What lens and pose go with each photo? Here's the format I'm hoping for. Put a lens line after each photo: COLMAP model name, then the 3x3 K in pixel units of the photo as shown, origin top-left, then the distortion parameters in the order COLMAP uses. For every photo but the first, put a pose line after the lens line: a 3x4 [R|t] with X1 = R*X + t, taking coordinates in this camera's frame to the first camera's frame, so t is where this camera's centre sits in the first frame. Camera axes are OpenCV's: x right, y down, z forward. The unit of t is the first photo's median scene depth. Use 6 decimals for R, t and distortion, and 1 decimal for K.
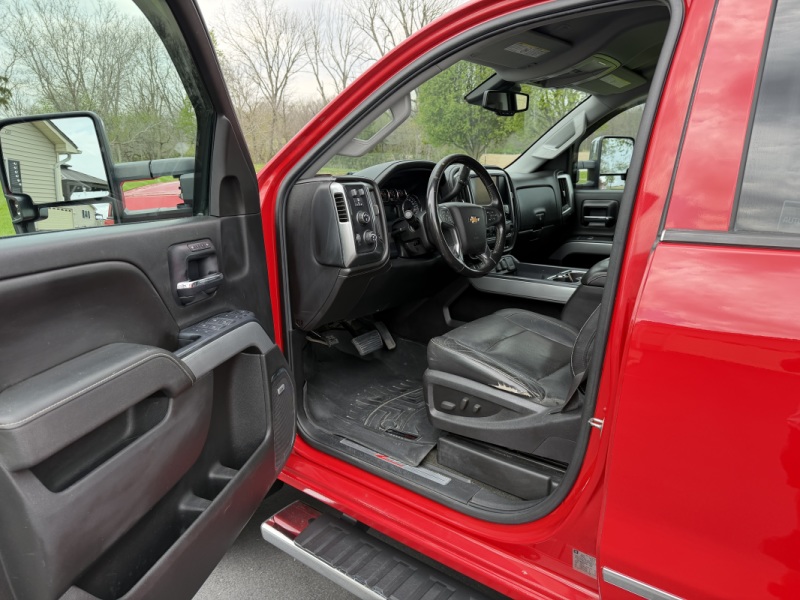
lens RADIAL K [[576.1, 0, 398.9], [0, 576.1, 295.1], [0, 0, 1]] dist [0.011752, -0.007601]
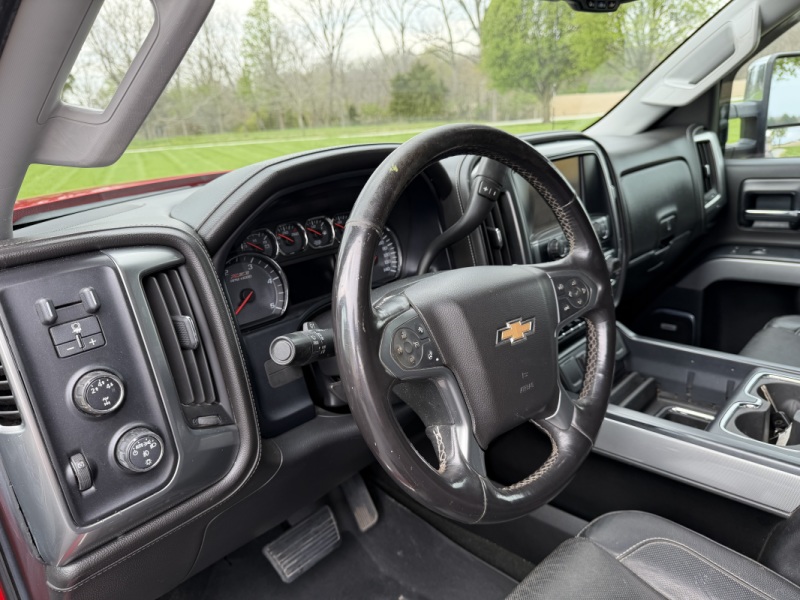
lens RADIAL K [[576.1, 0, 399.1], [0, 576.1, 293.0], [0, 0, 1]] dist [0.011752, -0.007601]
pose [[0.990872, -0.038617, -0.129156, 0.066081], [0.047480, 0.996672, 0.066262, -0.107413], [0.126167, -0.071789, 0.989408, 0.413310]]
